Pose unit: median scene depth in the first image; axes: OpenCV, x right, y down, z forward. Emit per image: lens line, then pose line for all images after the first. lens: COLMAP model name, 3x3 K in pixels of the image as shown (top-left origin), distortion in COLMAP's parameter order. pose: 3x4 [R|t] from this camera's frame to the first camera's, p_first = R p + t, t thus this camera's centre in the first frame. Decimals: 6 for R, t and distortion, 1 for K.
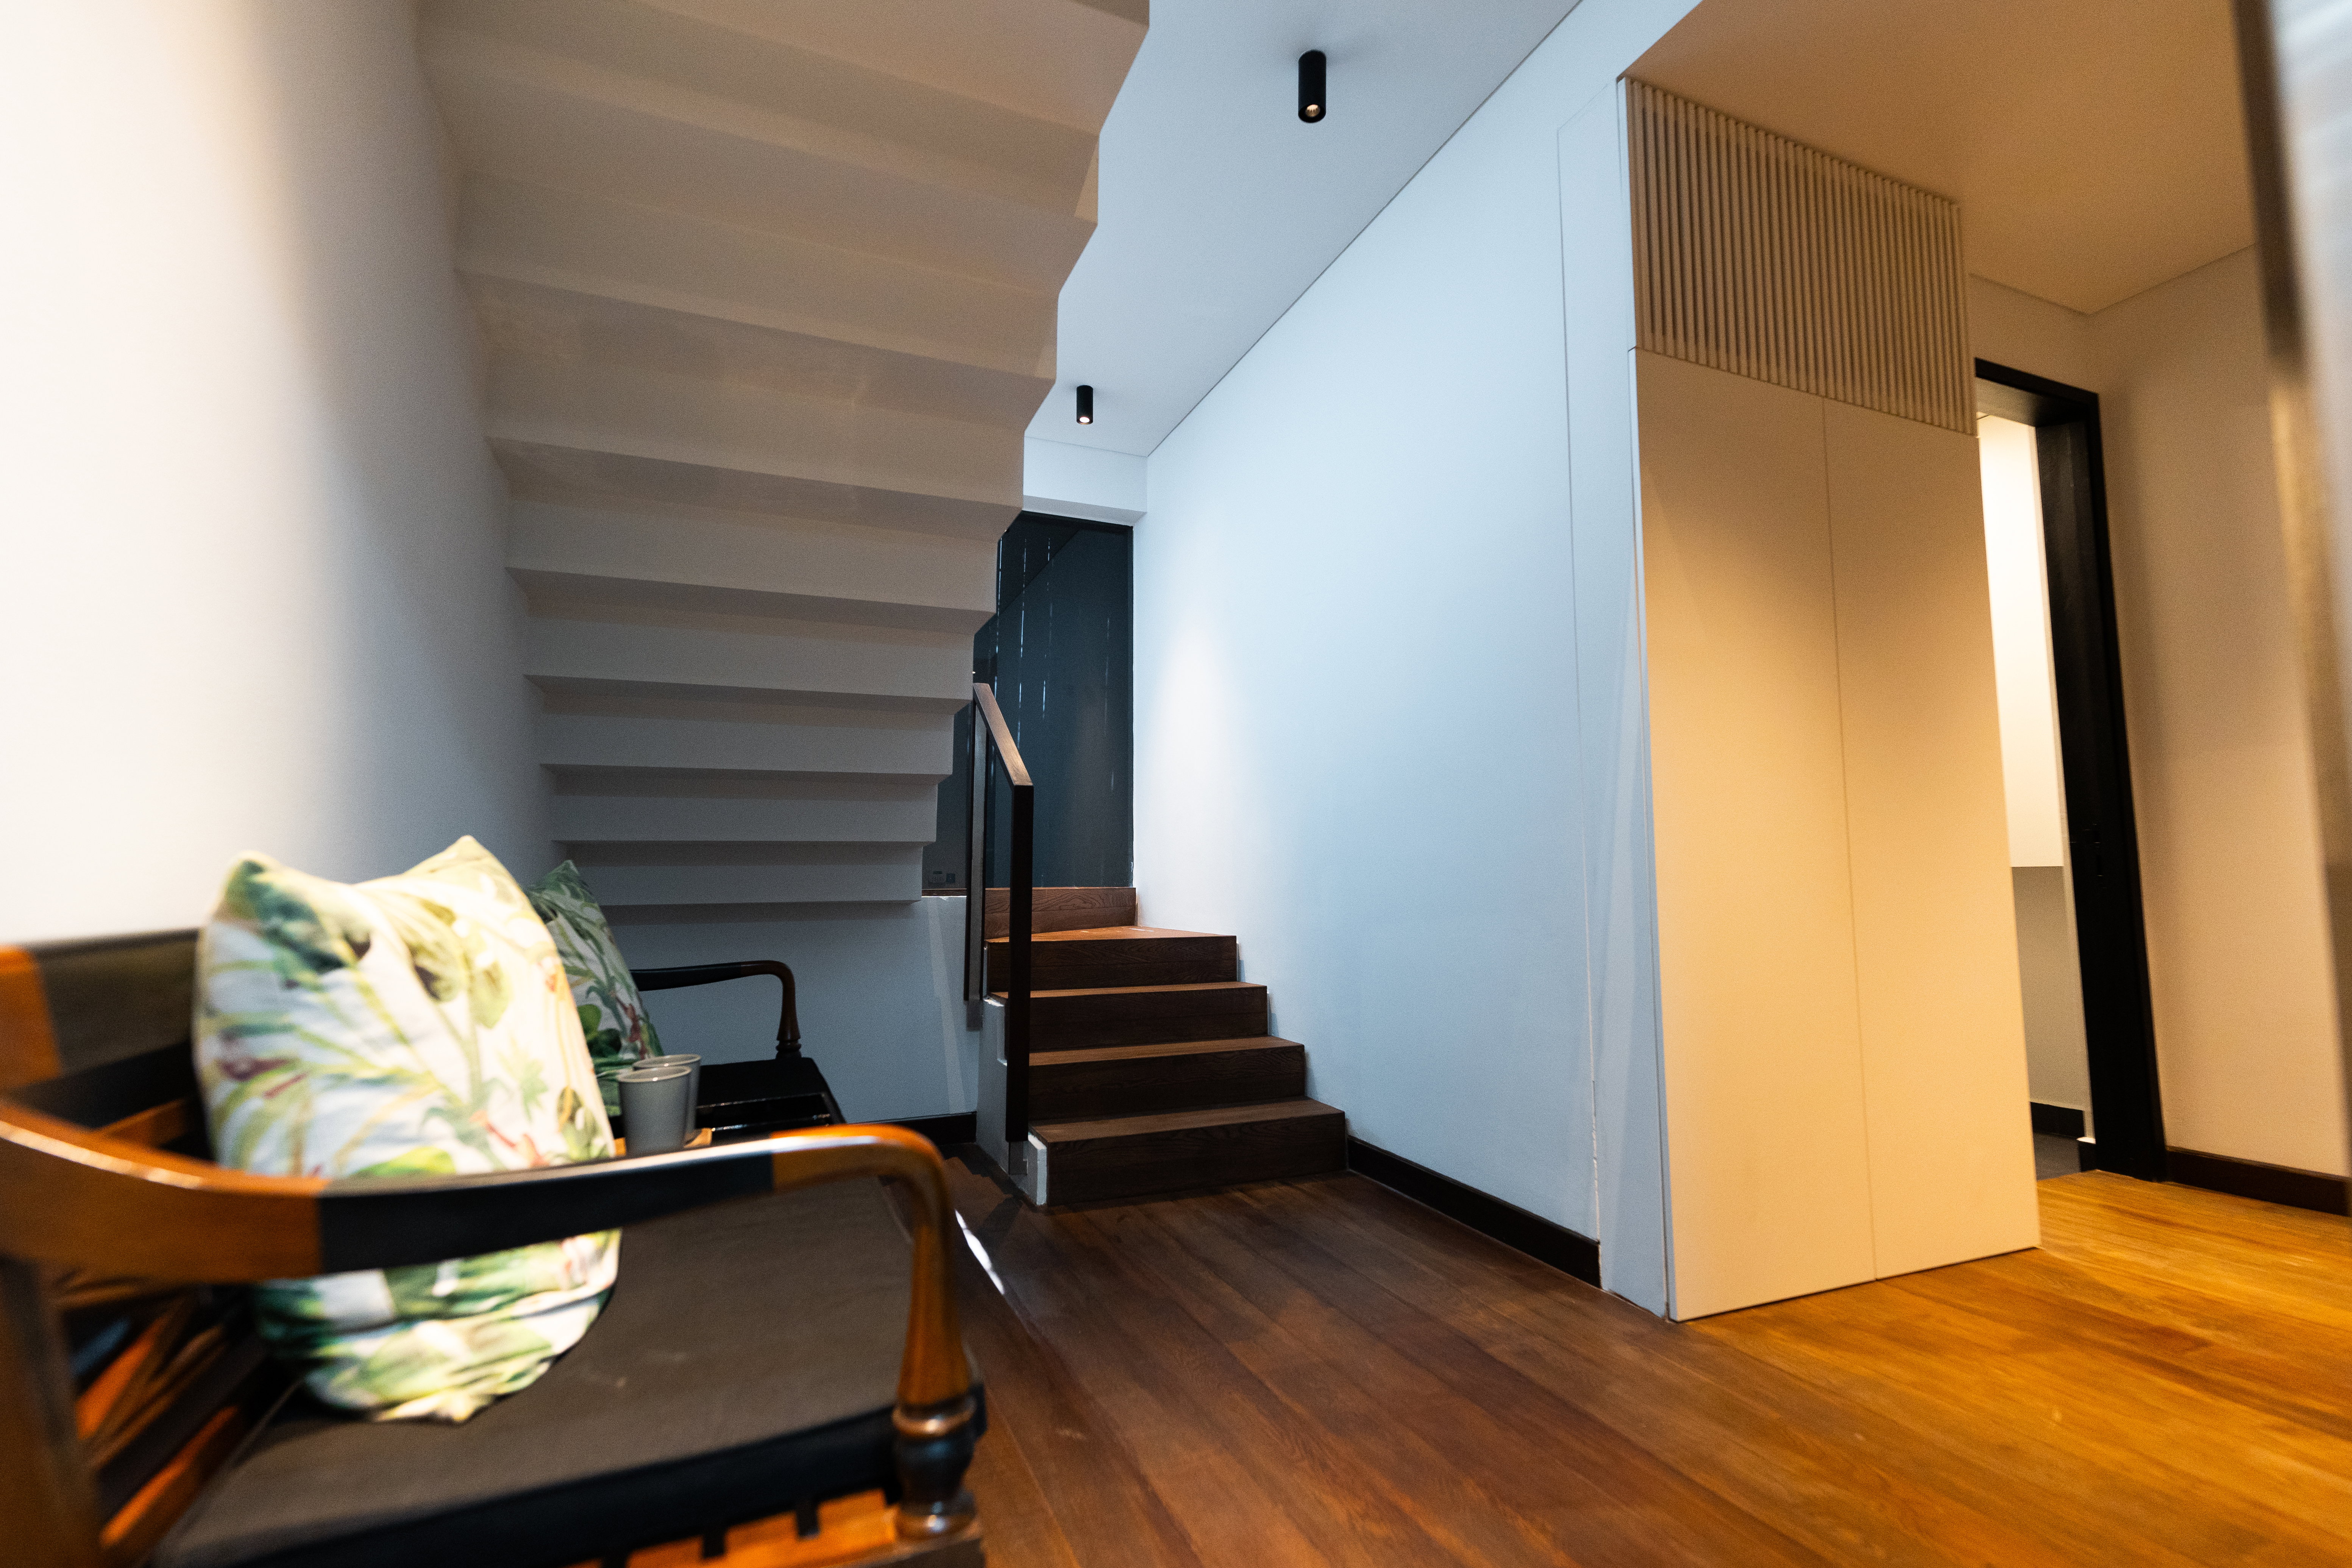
lens RADIAL K [[1044.3, 0, 1172.4], [0, 1044.3, 791.8], [0, 0, 1]] dist [0.000199, -0.000351]
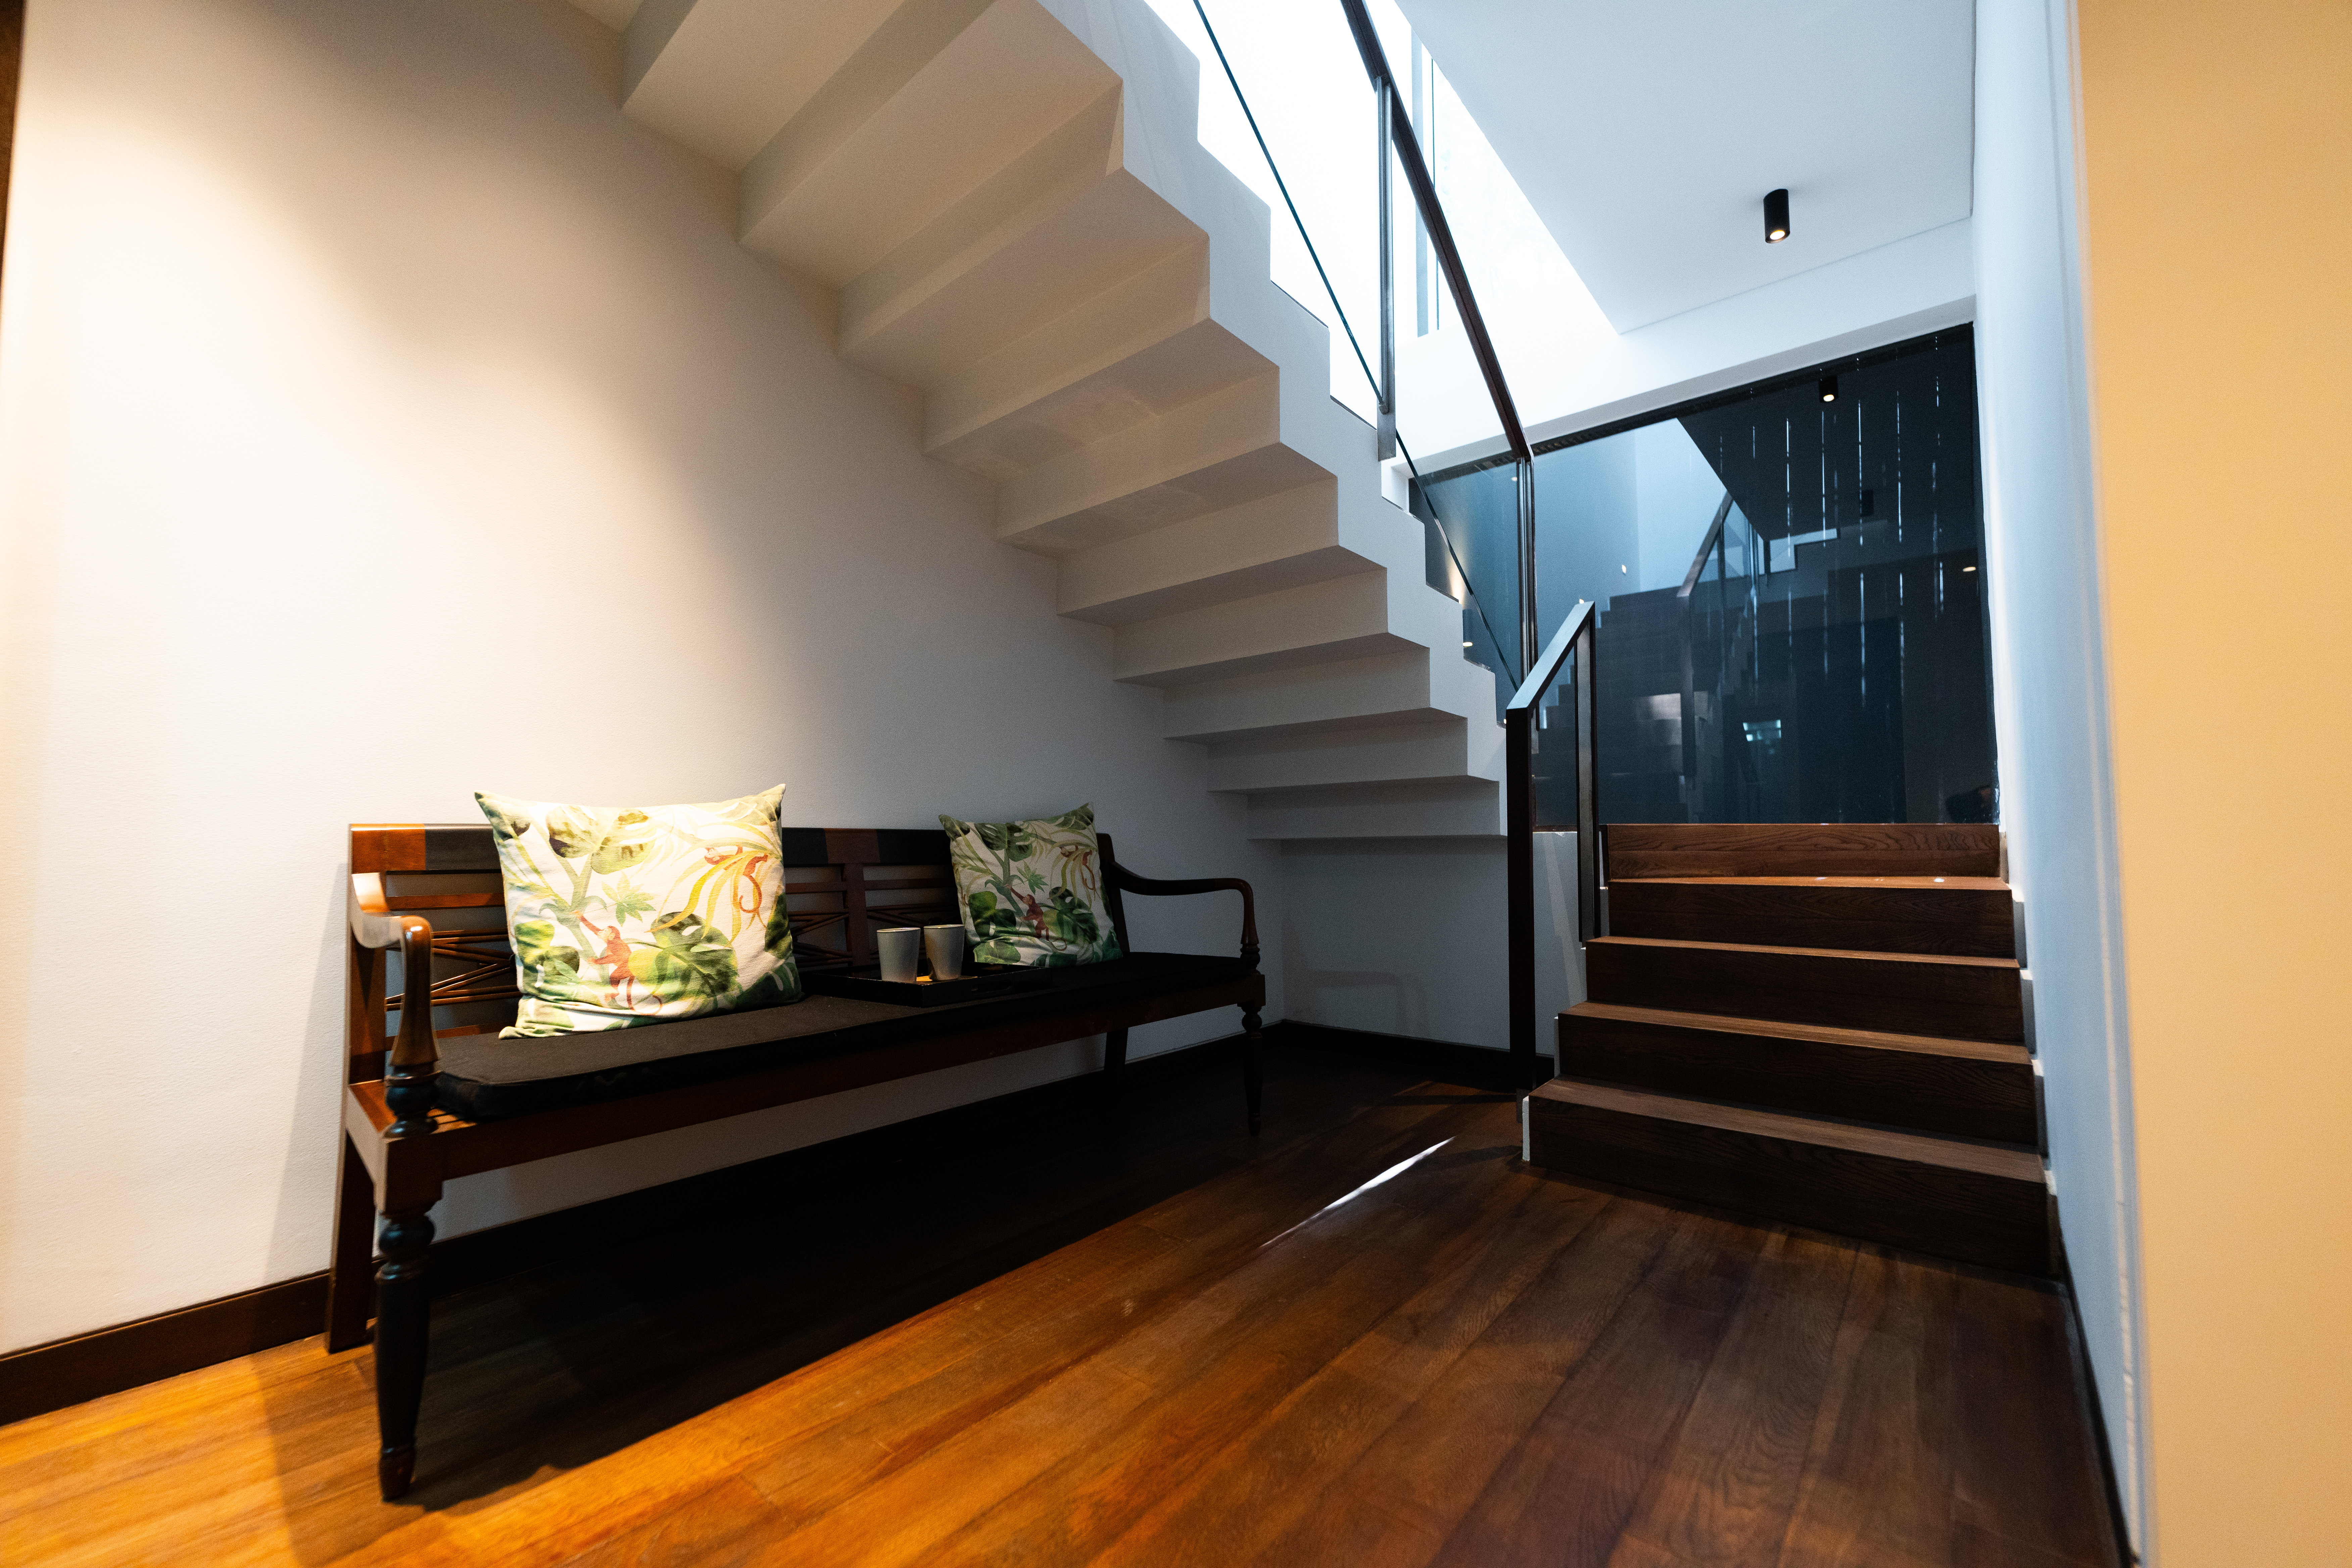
lens RADIAL K [[924.2, 0, 1179.0], [0, 924.2, 788.7], [0, 0, 1]] dist [0.001775, -0.000556]
pose [[0.455280, -0.052165, -0.888819, 0.680439], [0.080346, 0.996616, -0.017336, 0.084048], [0.886715, -0.063521, 0.457931, 0.542325]]
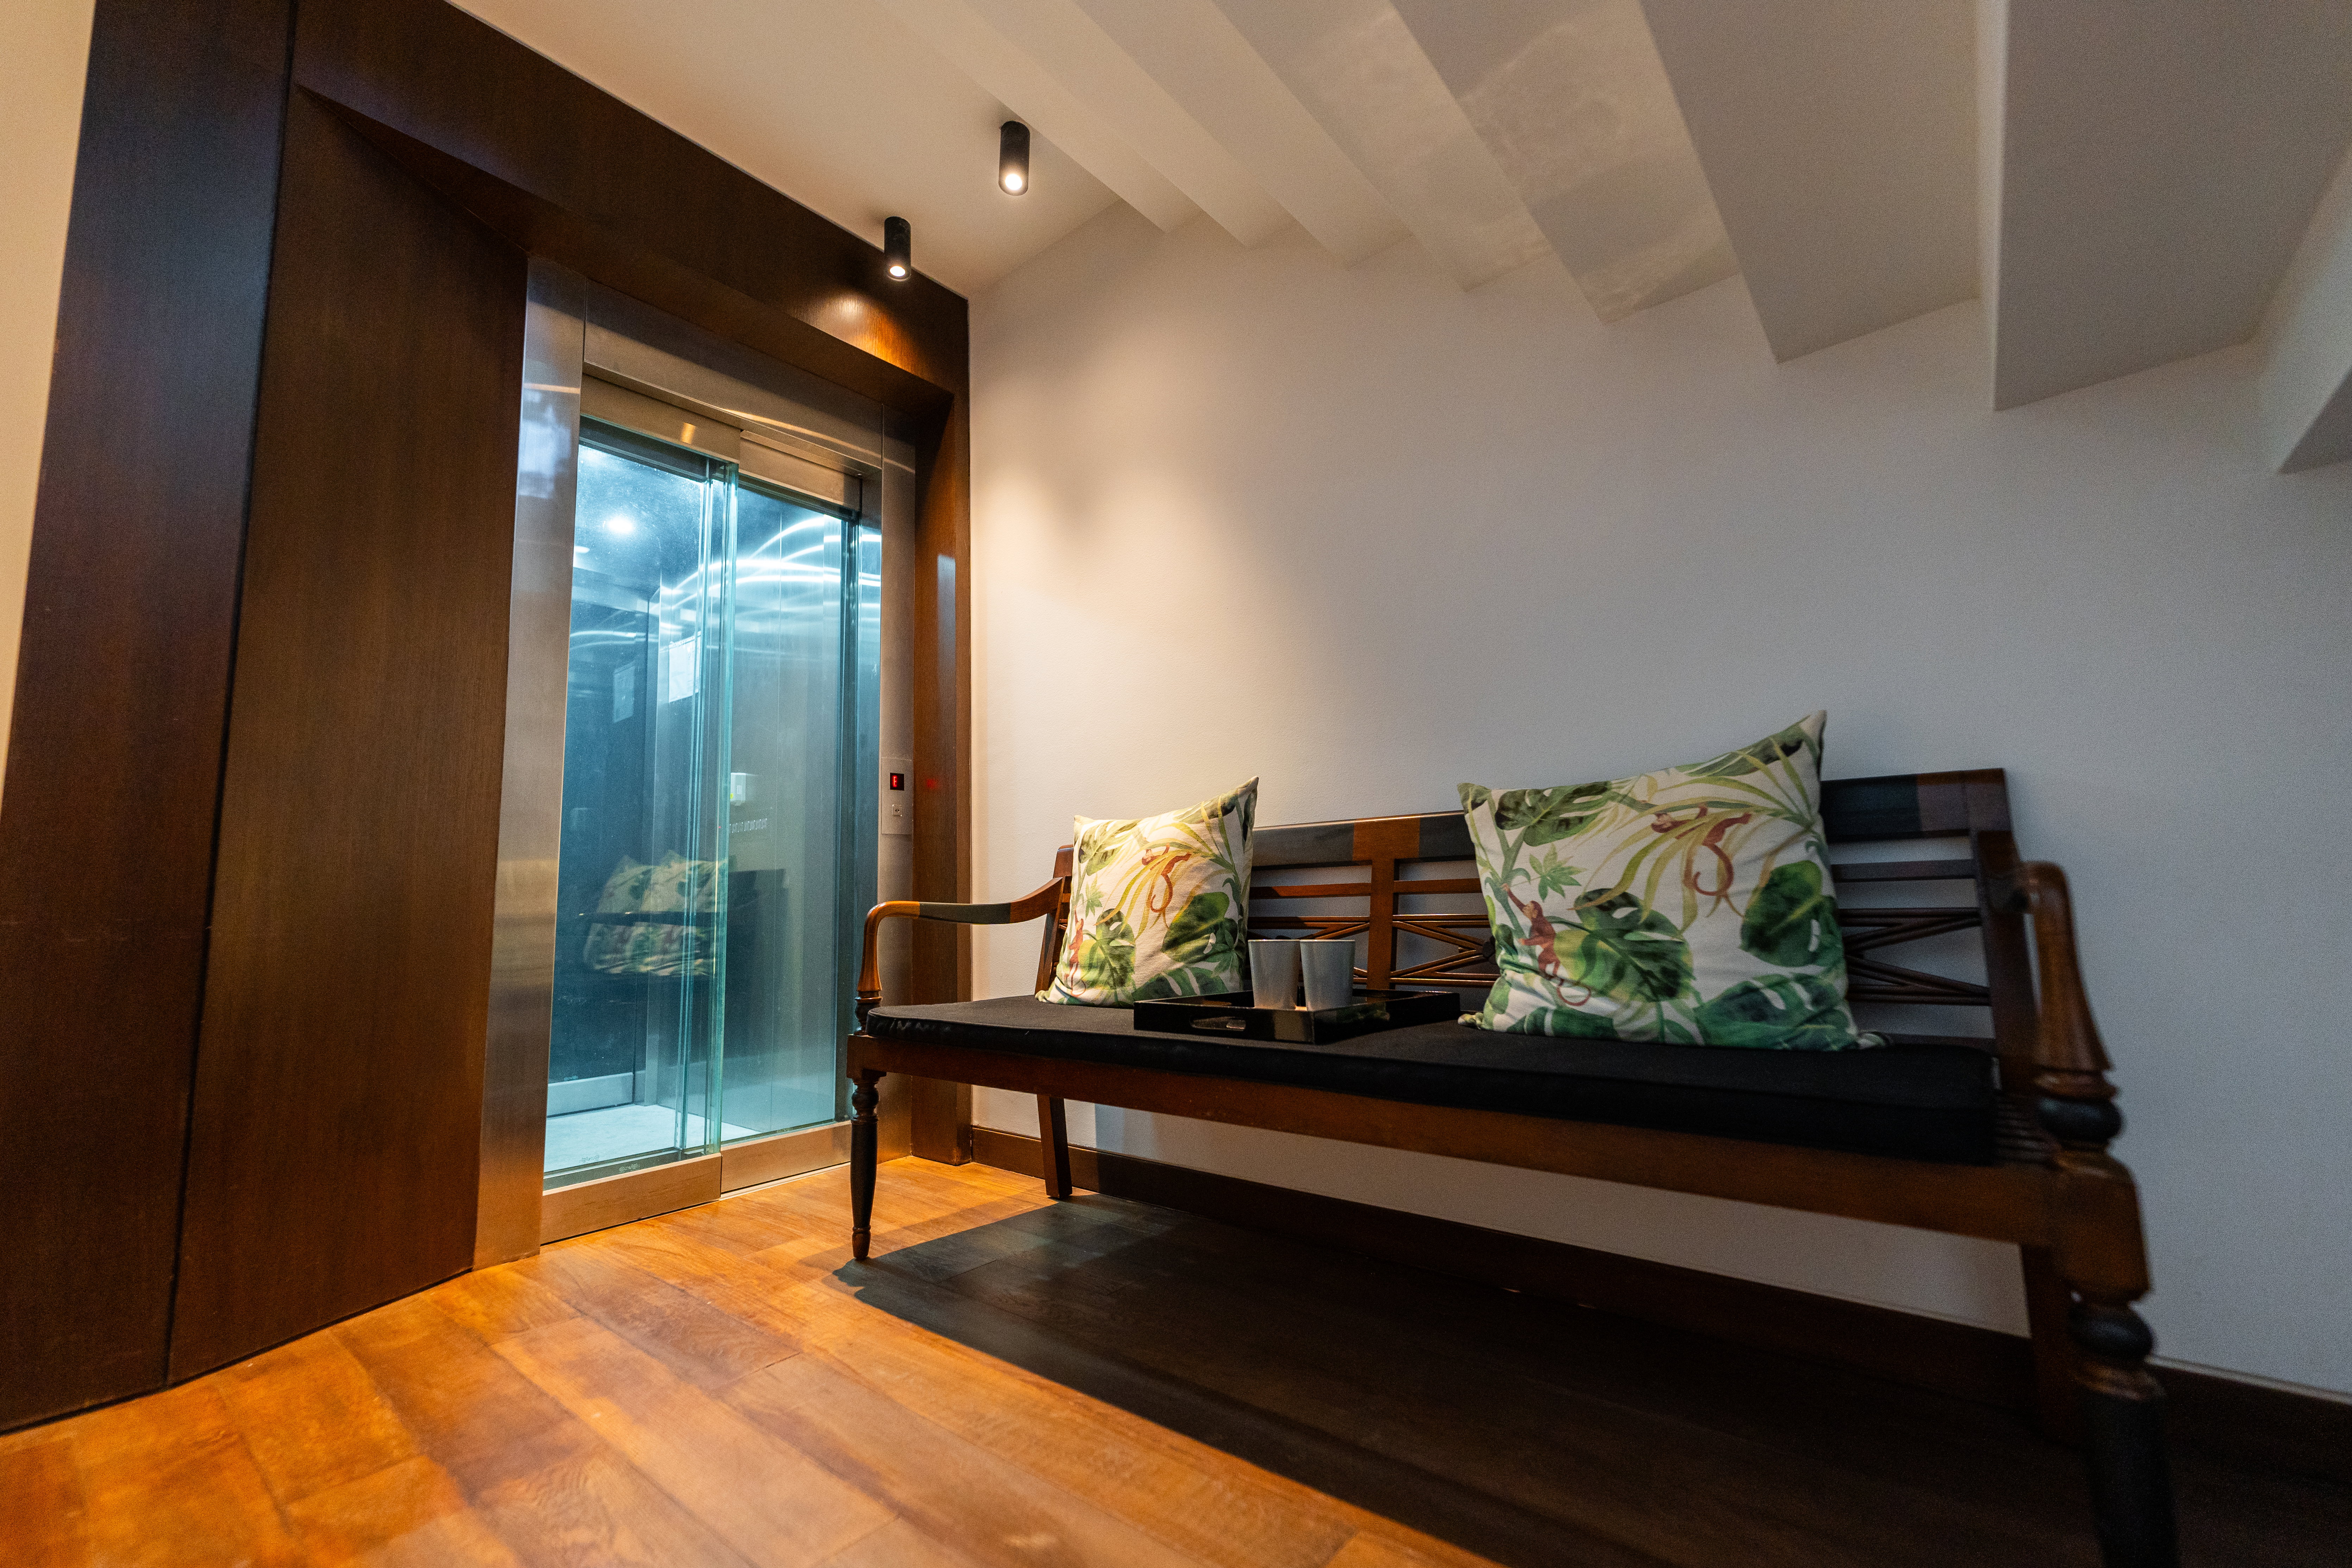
lens RADIAL K [[965.7, 0, 1175.1], [0, 965.7, 788.6], [0, 0, 1]] dist [0.002646, 0.000081]
pose [[-0.885474, -0.025062, -0.464013, 0.105826], [0.073258, 0.978529, -0.192650, 0.221010], [0.458878, -0.204579, -0.864626, 1.427623]]
